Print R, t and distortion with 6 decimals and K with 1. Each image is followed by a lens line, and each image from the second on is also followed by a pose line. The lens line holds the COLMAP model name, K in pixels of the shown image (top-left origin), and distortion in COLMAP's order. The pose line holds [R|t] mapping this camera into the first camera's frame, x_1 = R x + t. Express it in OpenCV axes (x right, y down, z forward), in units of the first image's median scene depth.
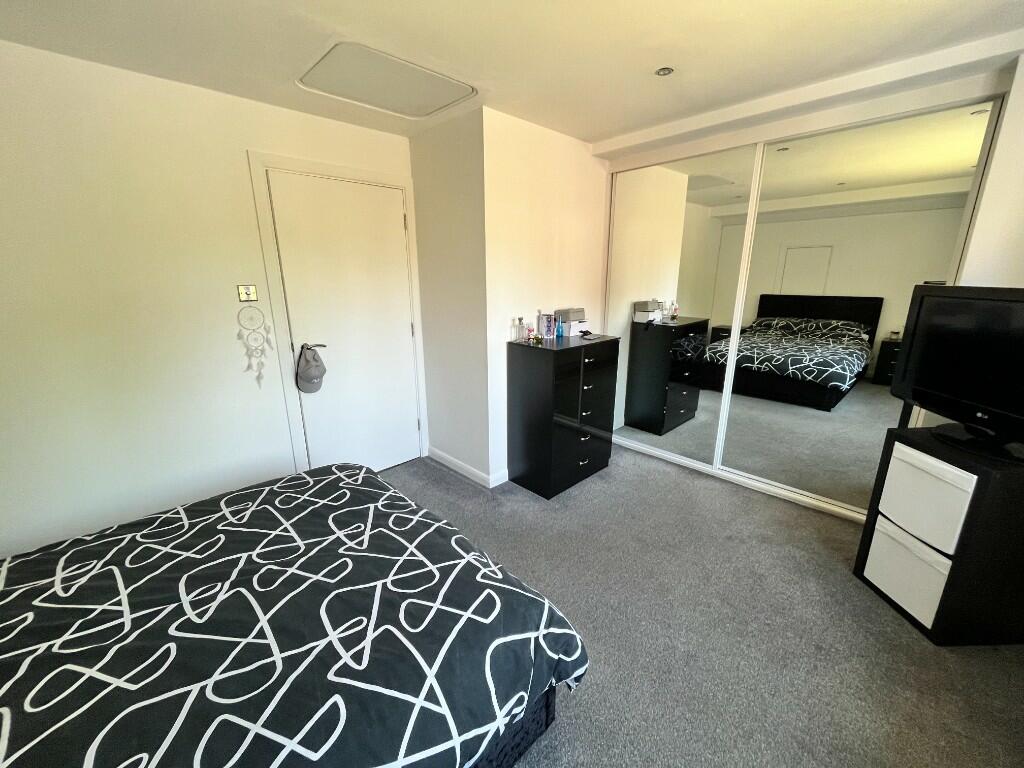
lens RADIAL K [[414.0, 0, 512.0], [0, 414.0, 384.0], [0, 0, 1]] dist [-0.000908, -0.000276]
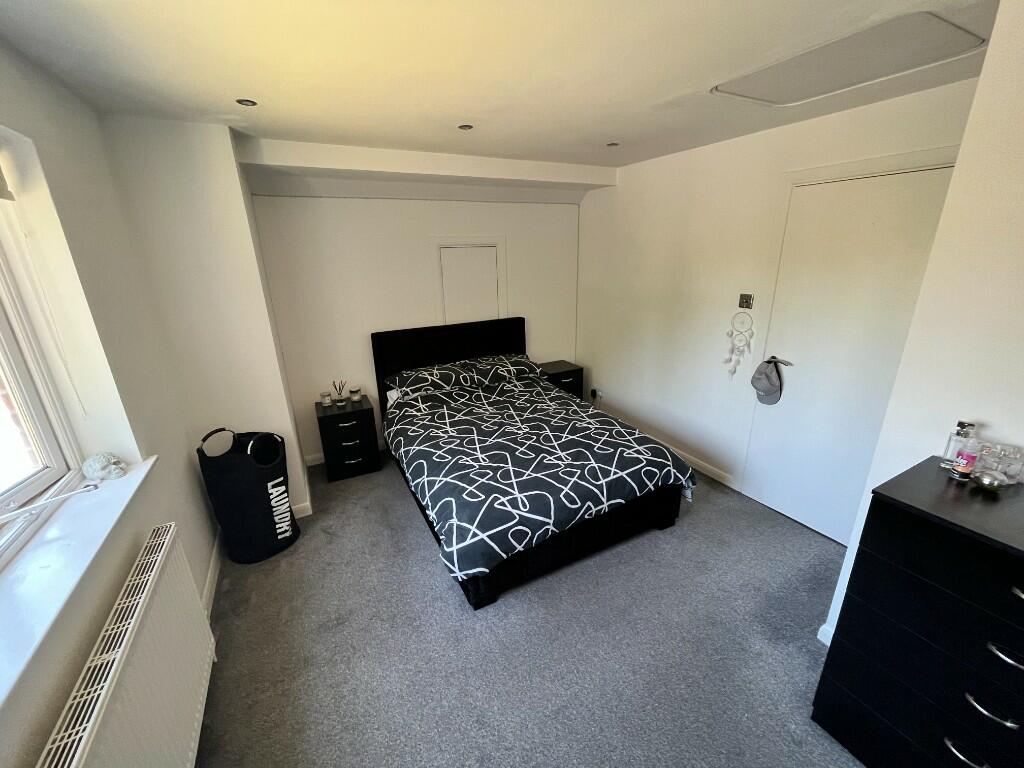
lens RADIAL K [[414.0, 0, 512.0], [0, 414.0, 384.0], [0, 0, 1]] dist [-0.000908, -0.000276]
pose [[-0.287204, 0.310992, -0.905979, 0.896705], [-0.222431, 0.898319, 0.378876, -0.400803], [0.931686, 0.310333, -0.188827, 0.889518]]
